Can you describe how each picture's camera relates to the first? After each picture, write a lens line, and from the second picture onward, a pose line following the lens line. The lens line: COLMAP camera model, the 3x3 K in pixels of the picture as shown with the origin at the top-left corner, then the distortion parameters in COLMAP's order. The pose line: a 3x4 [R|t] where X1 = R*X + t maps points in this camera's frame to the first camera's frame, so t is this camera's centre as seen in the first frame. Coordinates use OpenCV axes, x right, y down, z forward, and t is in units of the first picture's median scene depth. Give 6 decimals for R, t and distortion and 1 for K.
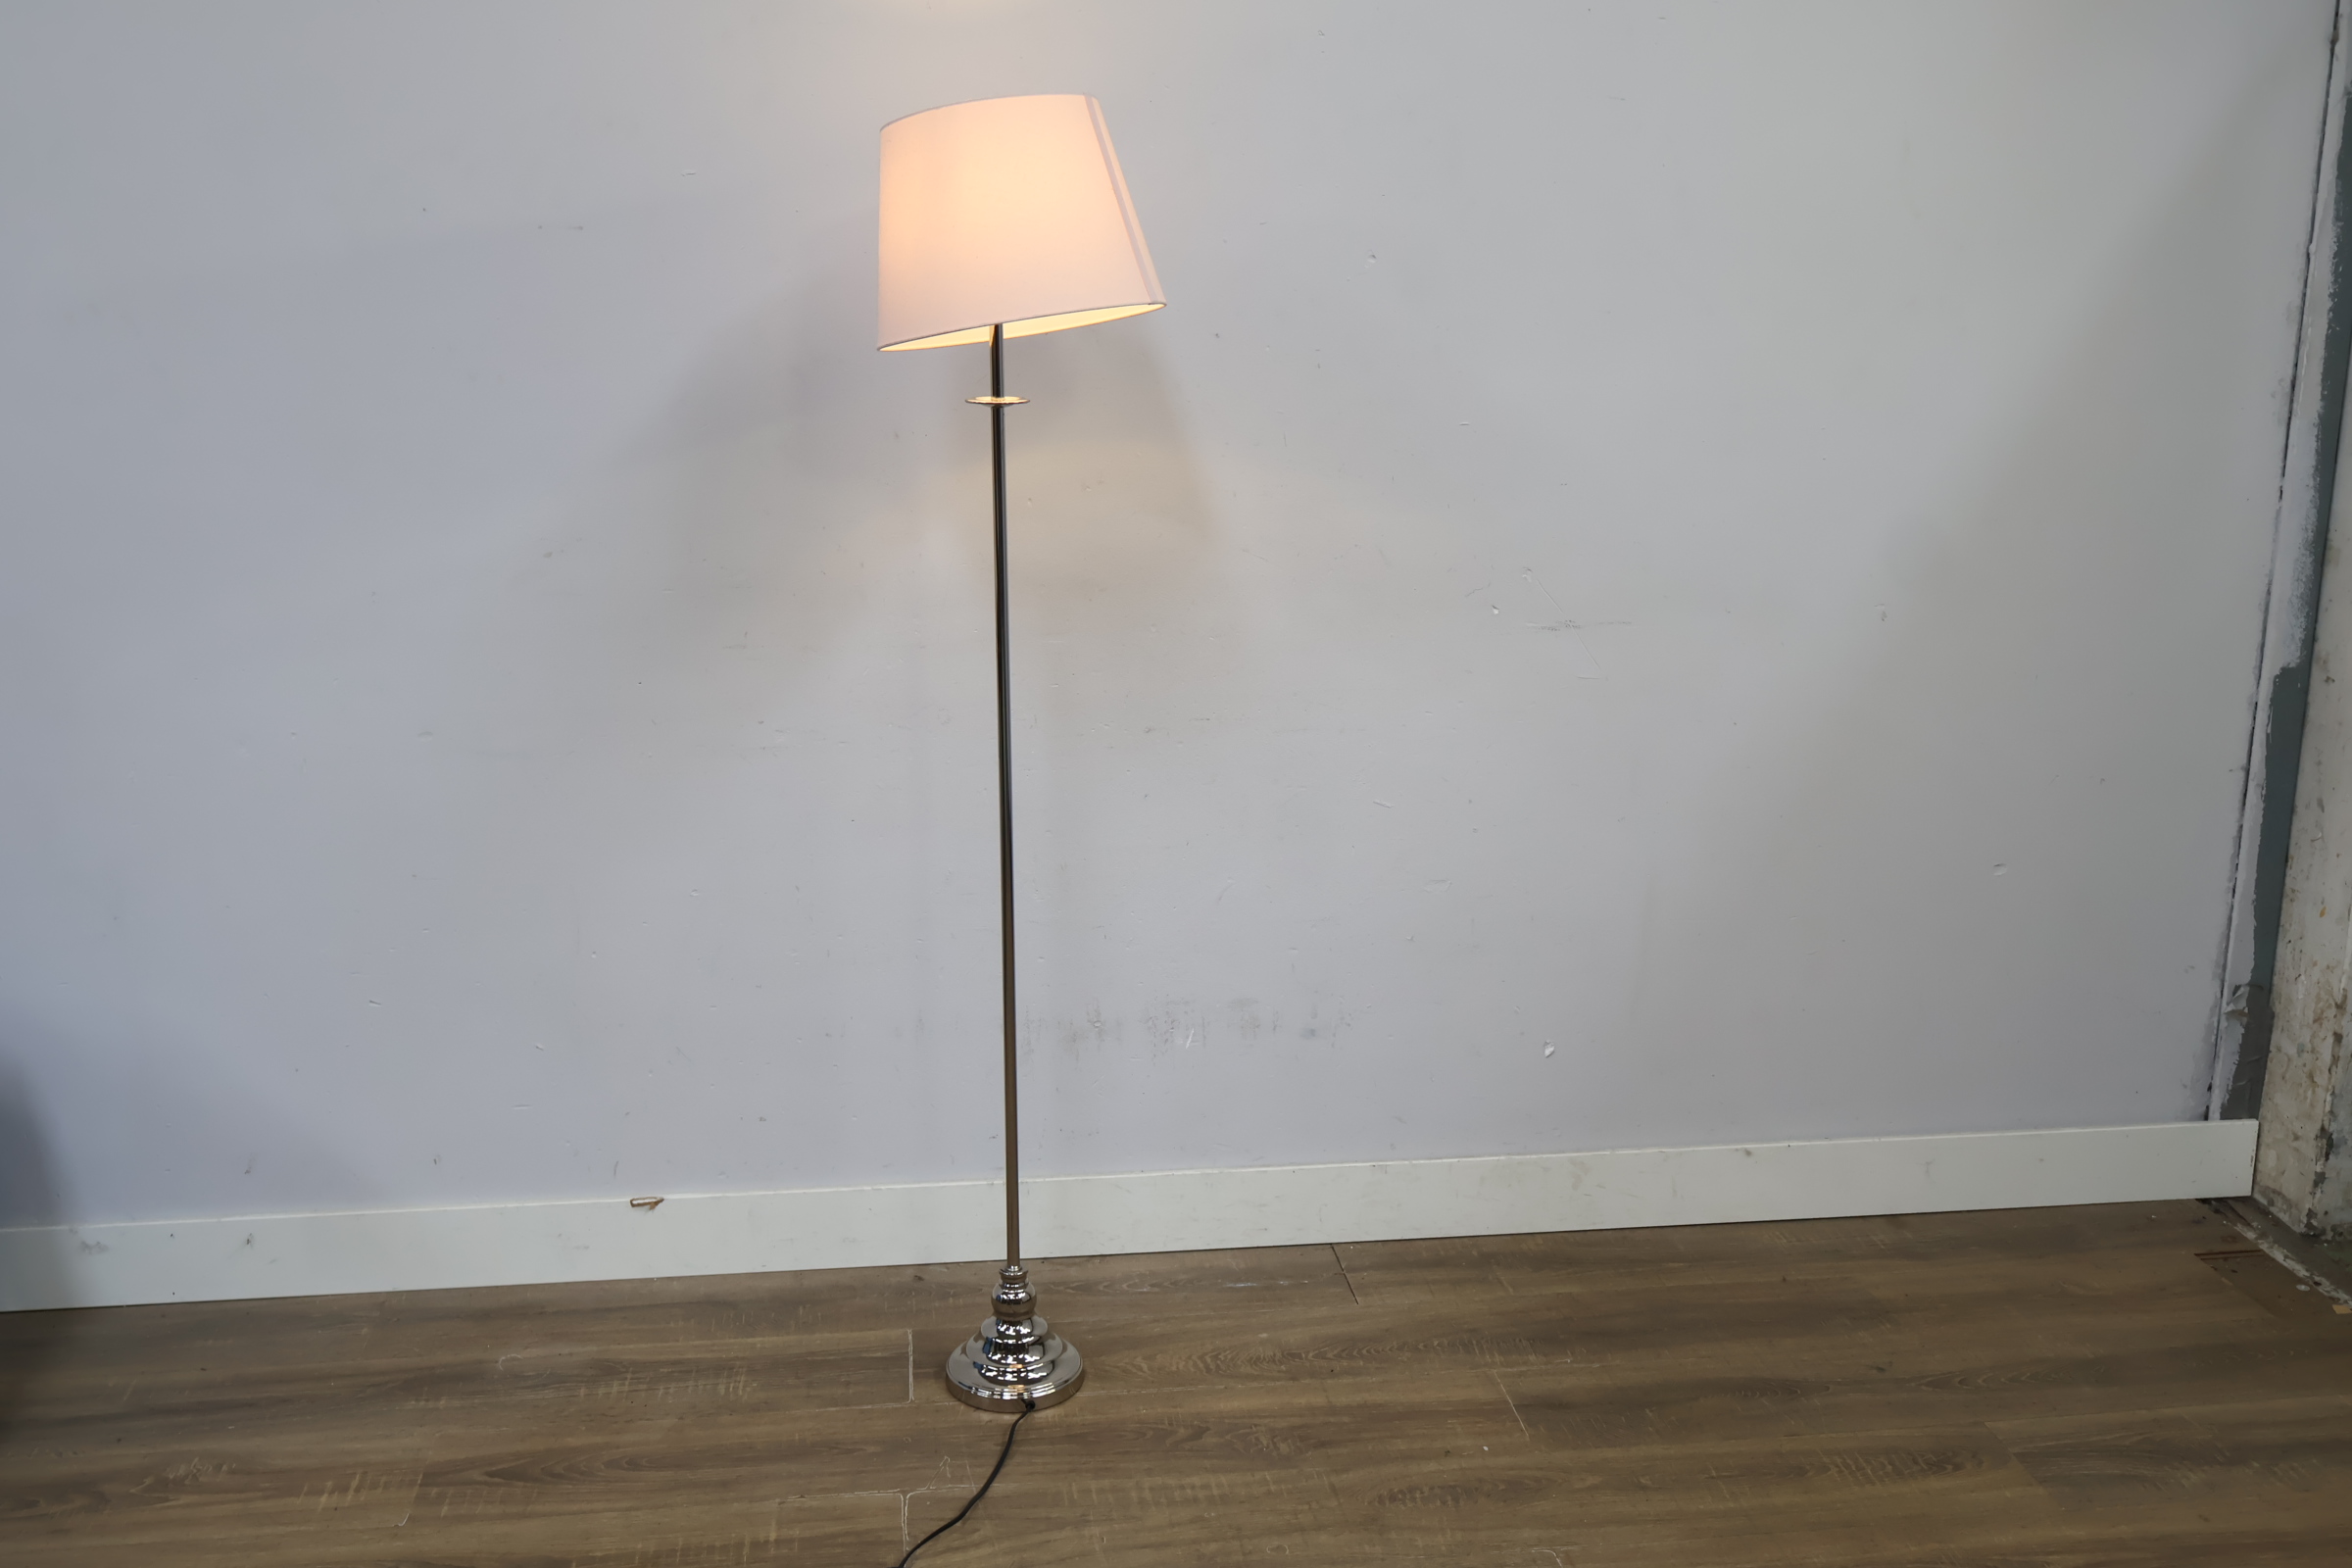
lens RADIAL K [[2435.6, 0, 1175.3], [0, 2435.6, 772.2], [0, 0, 1]] dist [-0.021445, 0.012950]
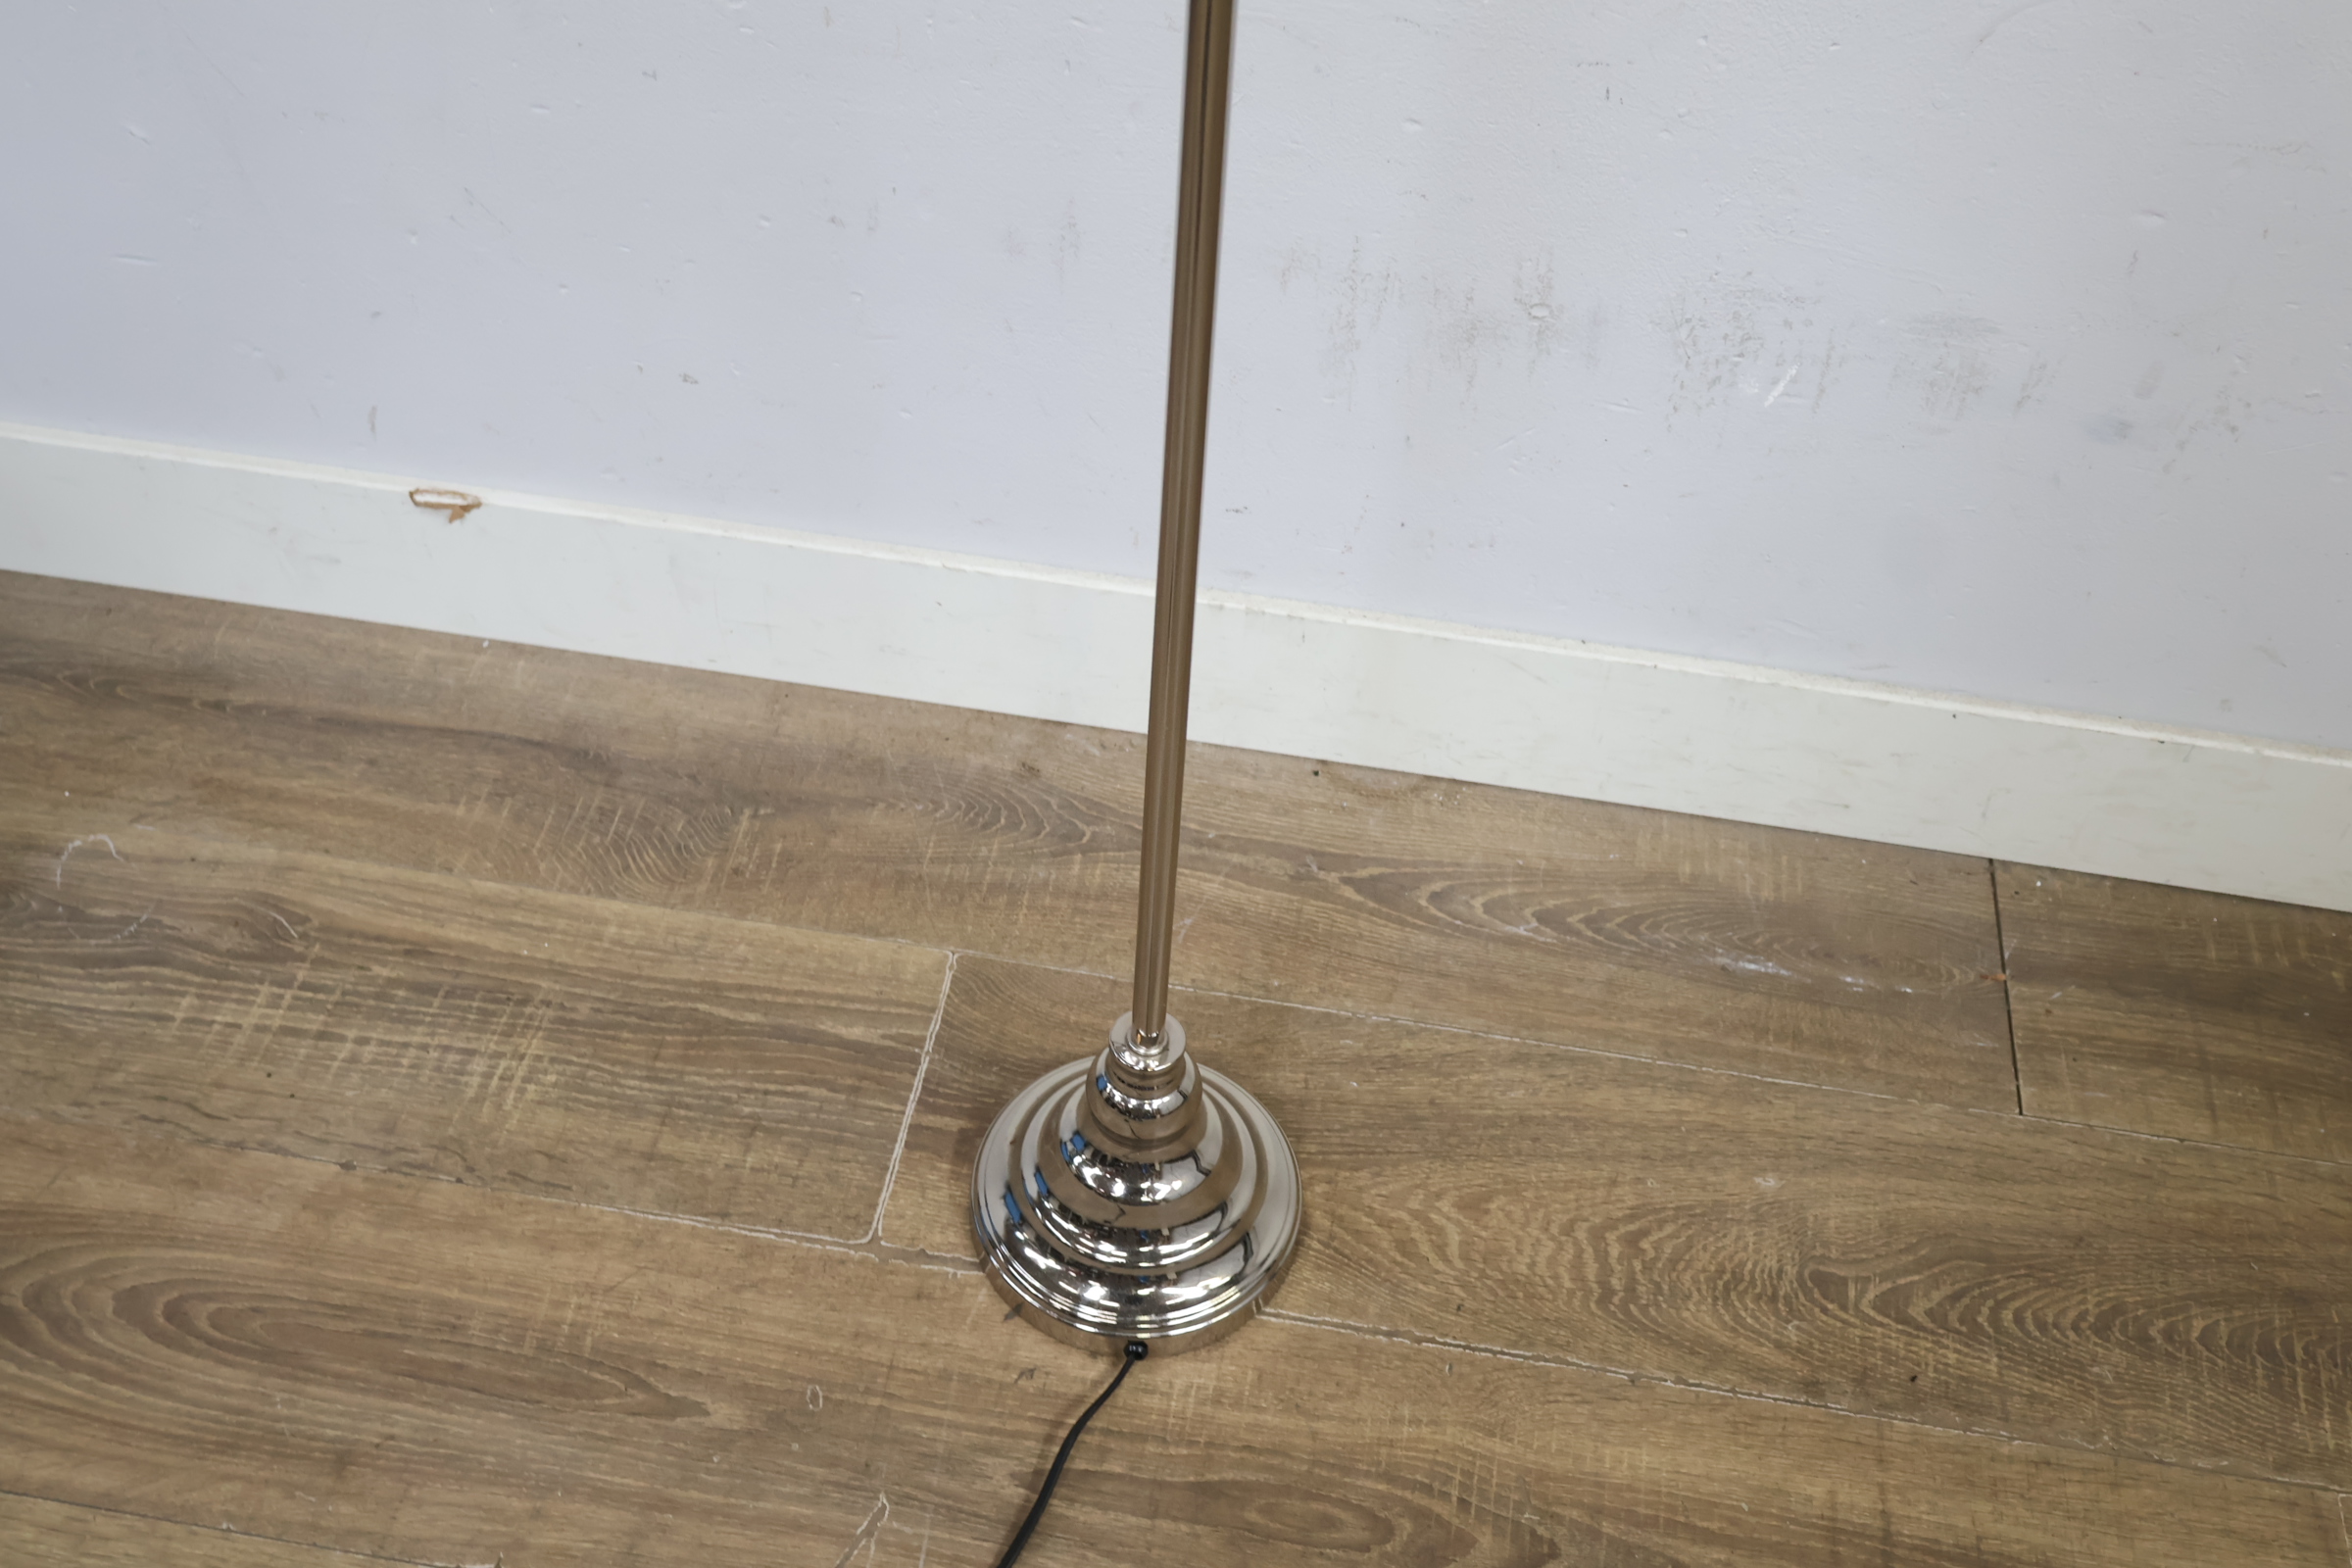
lens RADIAL K [[2463.1, 0, 1084.4], [0, 2463.1, 784.8], [0, 0, 1]] dist [-0.003571, -0.004360]
pose [[0.956274, 0.234855, -0.174309, -0.016924], [-0.106179, 0.834093, 0.541308, -0.036331], [0.272519, -0.499131, 0.822558, 0.646299]]
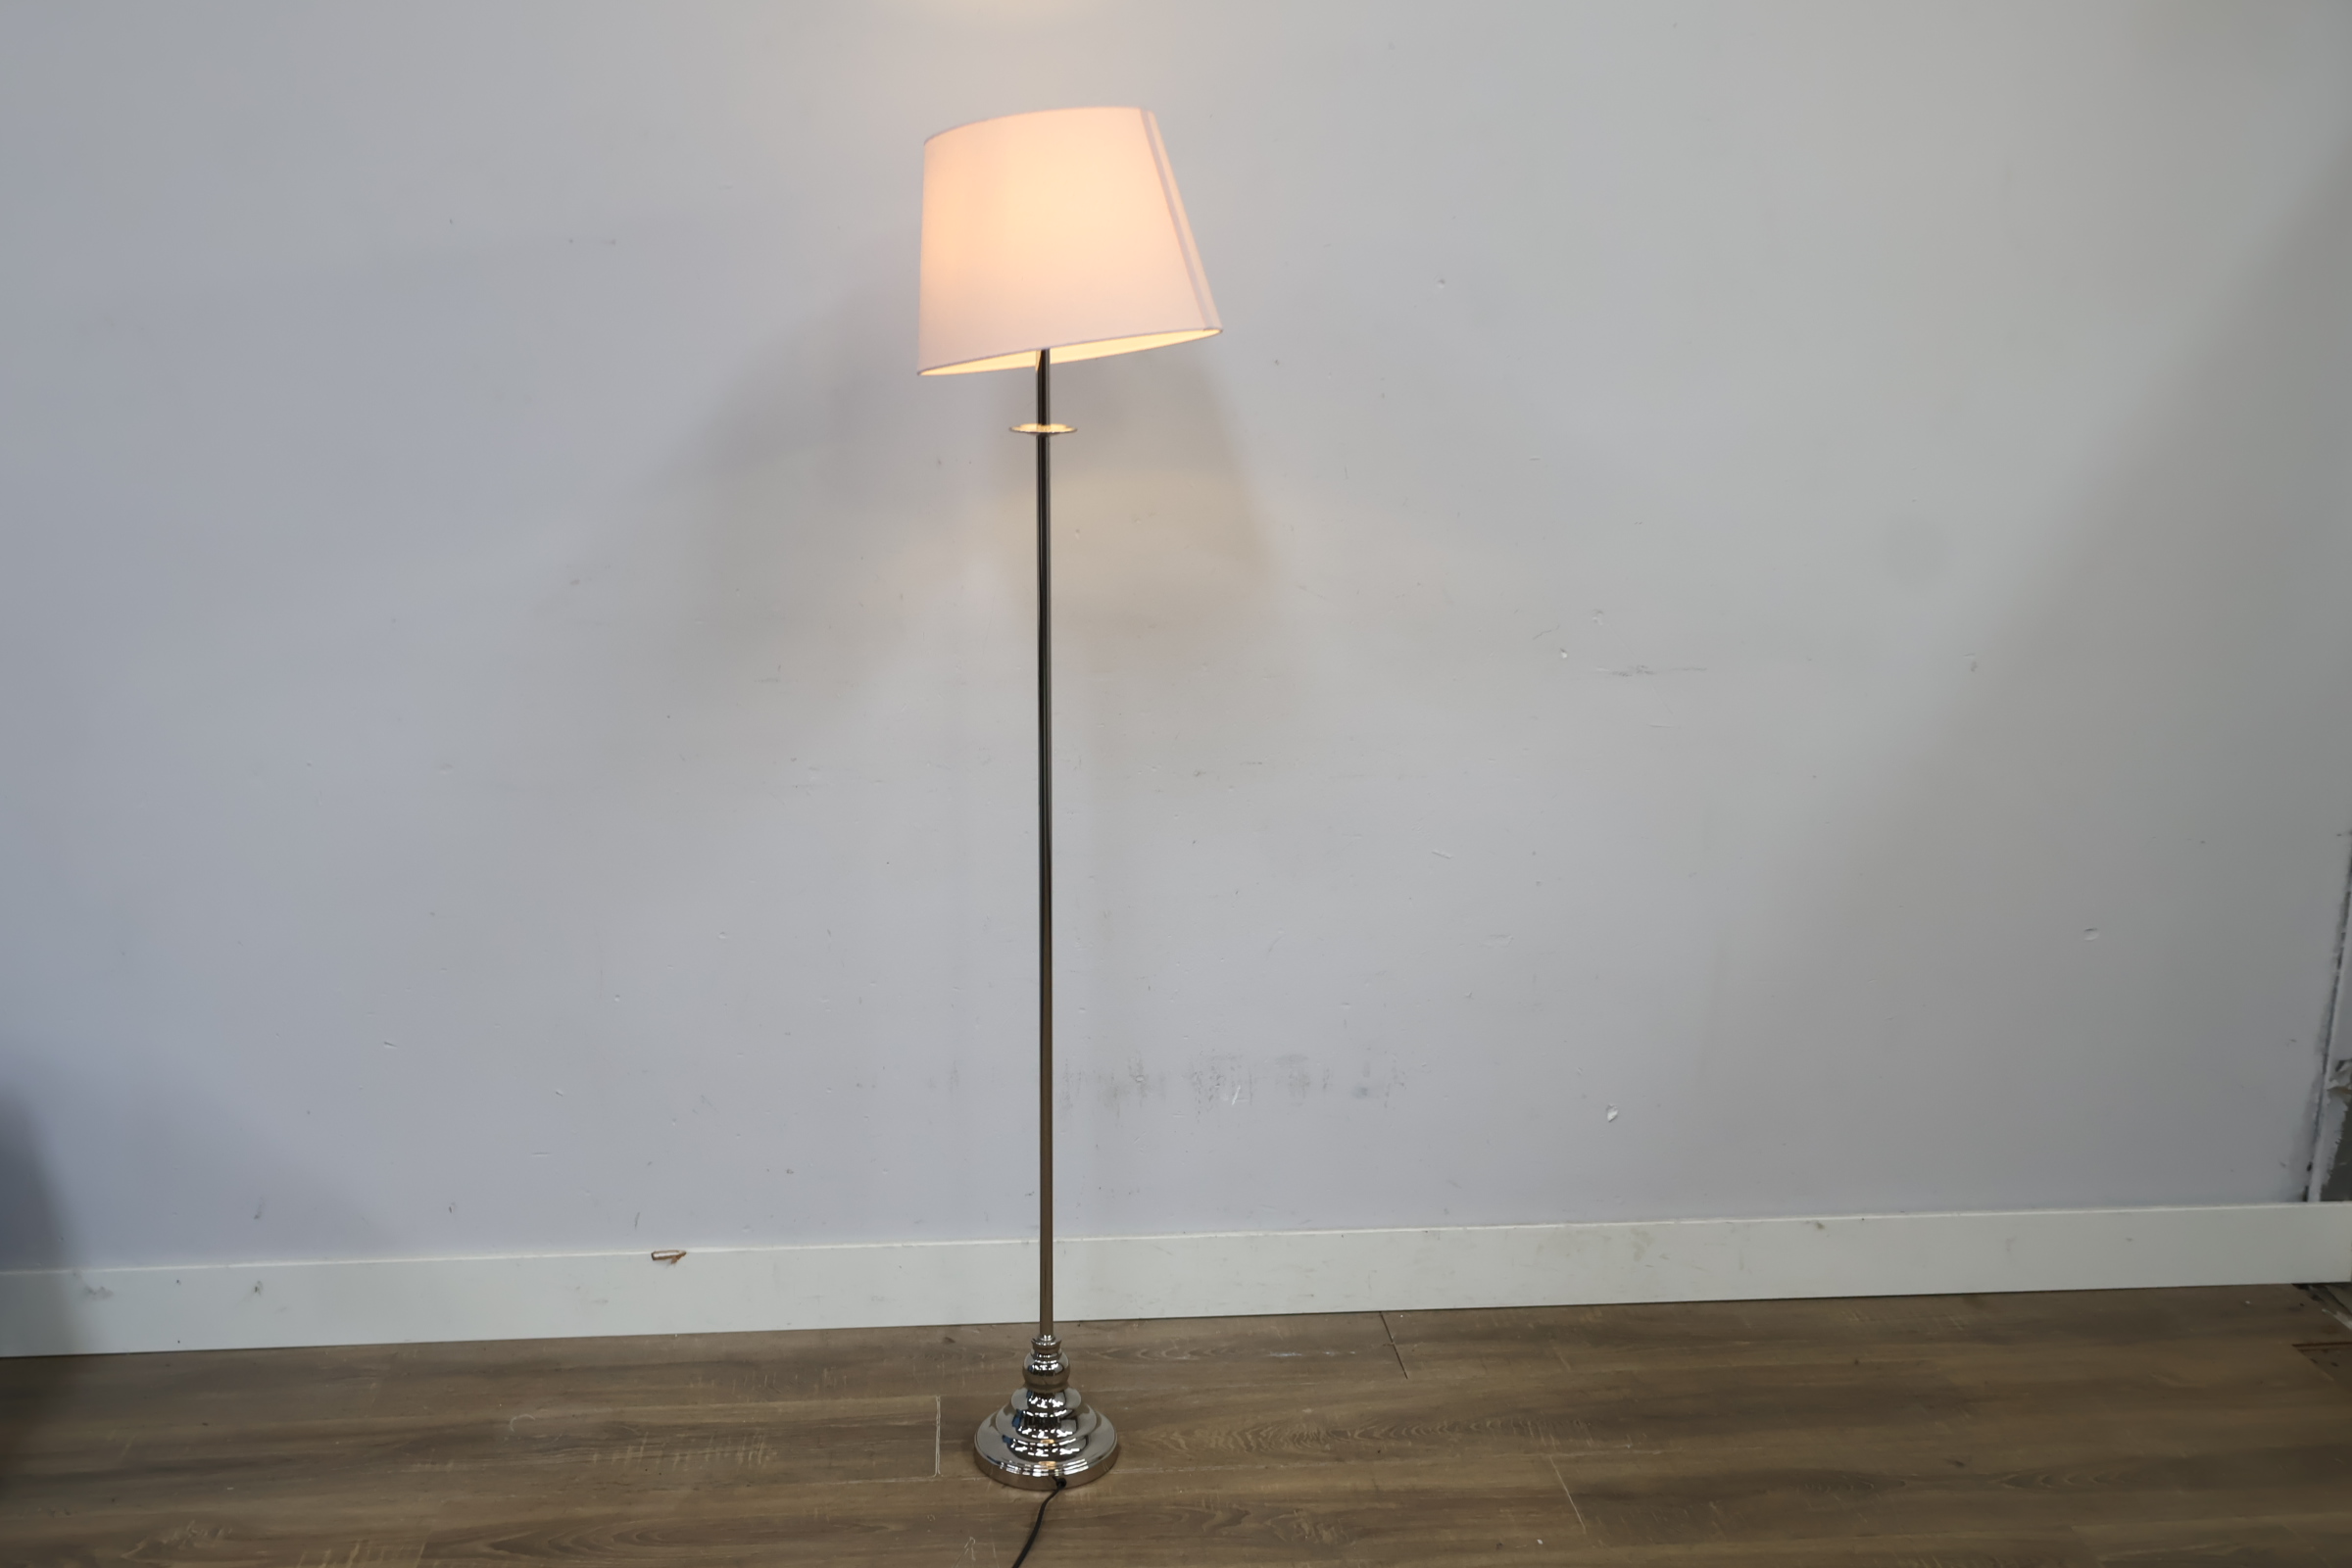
lens RADIAL K [[2428.0, 0, 1176.0], [0, 2428.0, 784.0], [0, 0, 1]] dist [-0.001576, -0.011022]
pose [[0.999583, 0.017190, -0.023203, 0.002450], [-0.017234, 0.999850, -0.001715, -0.011816], [0.023170, 0.002114, 0.999729, 0.044515]]
